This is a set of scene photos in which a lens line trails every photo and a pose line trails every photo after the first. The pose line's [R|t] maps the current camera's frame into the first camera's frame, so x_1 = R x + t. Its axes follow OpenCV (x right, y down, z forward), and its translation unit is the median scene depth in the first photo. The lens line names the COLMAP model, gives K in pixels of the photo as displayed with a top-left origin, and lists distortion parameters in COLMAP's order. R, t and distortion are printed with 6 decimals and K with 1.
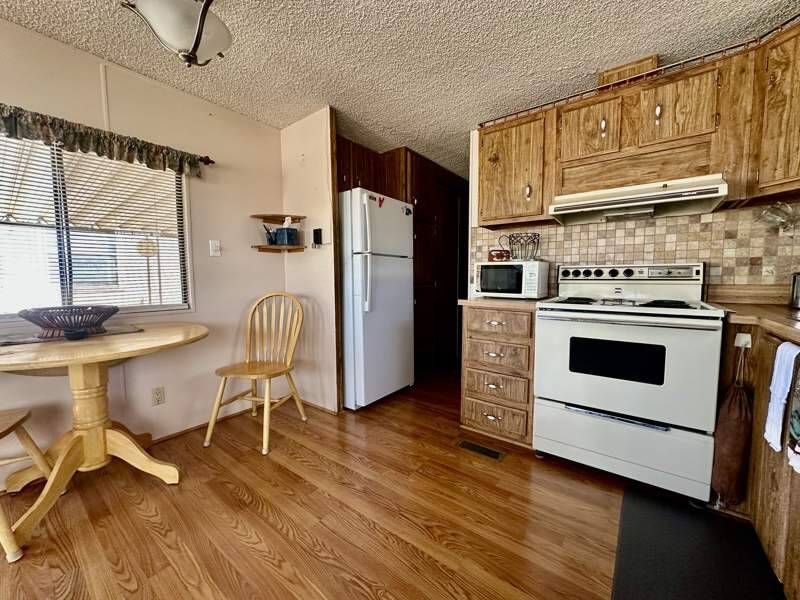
lens RADIAL K [[320.5, 0, 400.0], [0, 320.5, 300.0], [0, 0, 1]] dist [-0.002963, -0.000245]
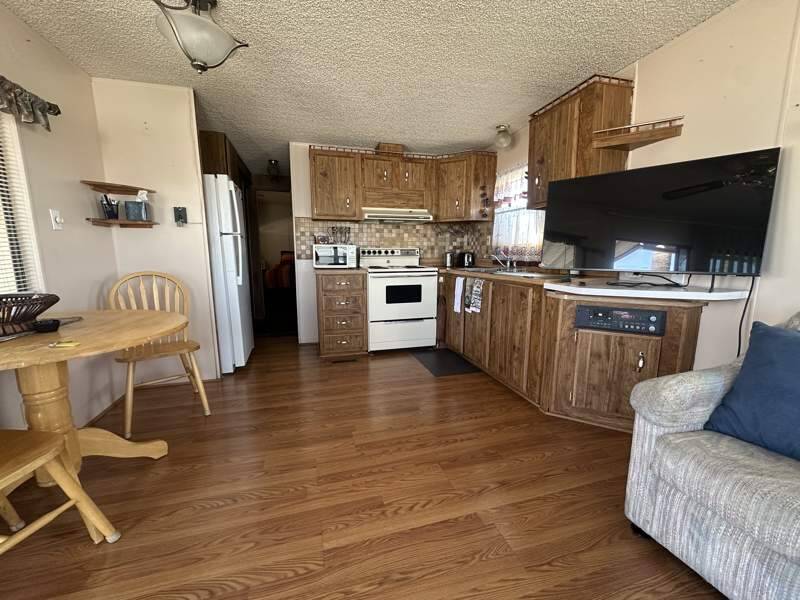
lens RADIAL K [[320.5, 0, 400.0], [0, 320.5, 300.0], [0, 0, 1]] dist [-0.002963, -0.000245]
pose [[0.592883, -0.116607, 0.796802, -0.877935], [0.057413, 0.993064, 0.102609, 0.005286], [-0.803239, -0.015088, 0.595465, -0.201615]]
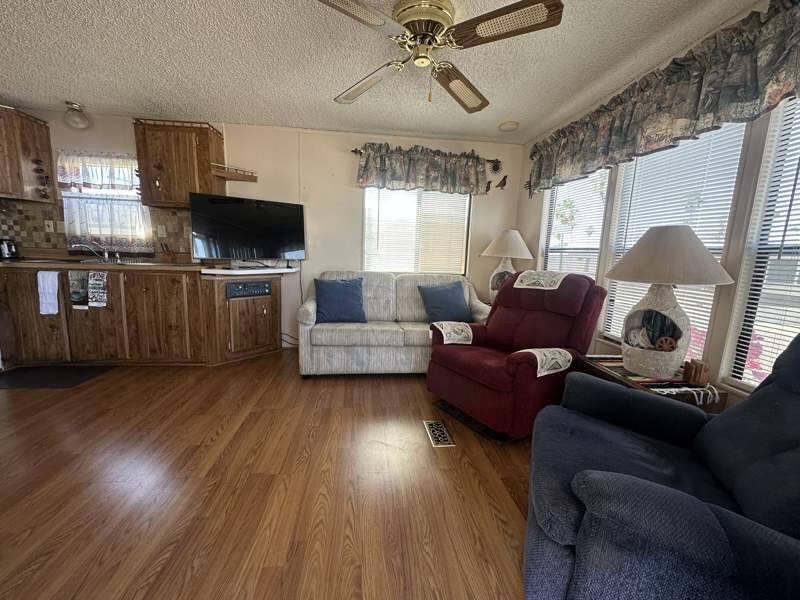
lens RADIAL K [[320.5, 0, 400.0], [0, 320.5, 300.0], [0, 0, 1]] dist [-0.002963, -0.000245]
pose [[-0.692406, -0.129741, 0.709747, -1.384521], [0.018569, 0.980170, 0.197288, -0.045220], [-0.721269, 0.149783, -0.676266, 0.402810]]
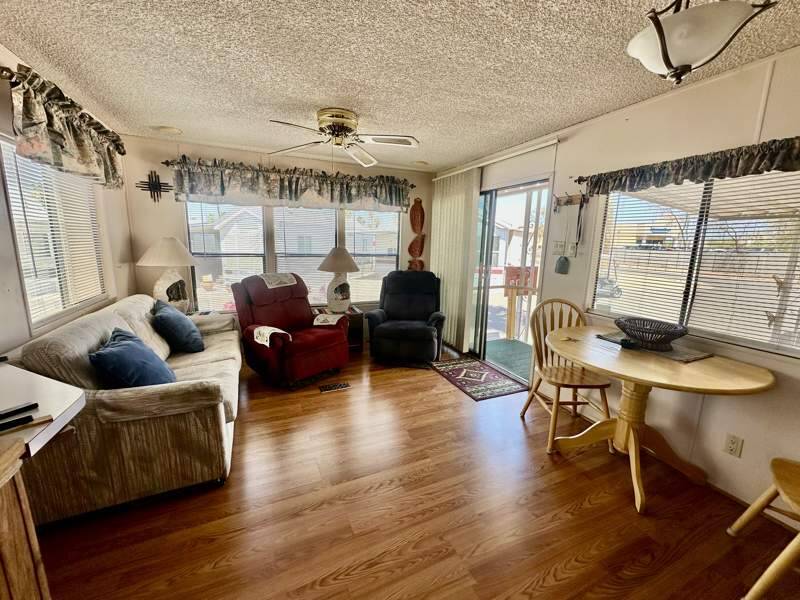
lens RADIAL K [[320.5, 0, 400.0], [0, 320.5, 300.0], [0, 0, 1]] dist [-0.002963, -0.000245]
pose [[-0.473297, 0.147872, -0.868403, 0.380680], [-0.086327, 0.973279, 0.212780, -0.200928], [0.876663, 0.175674, -0.447885, 0.583123]]
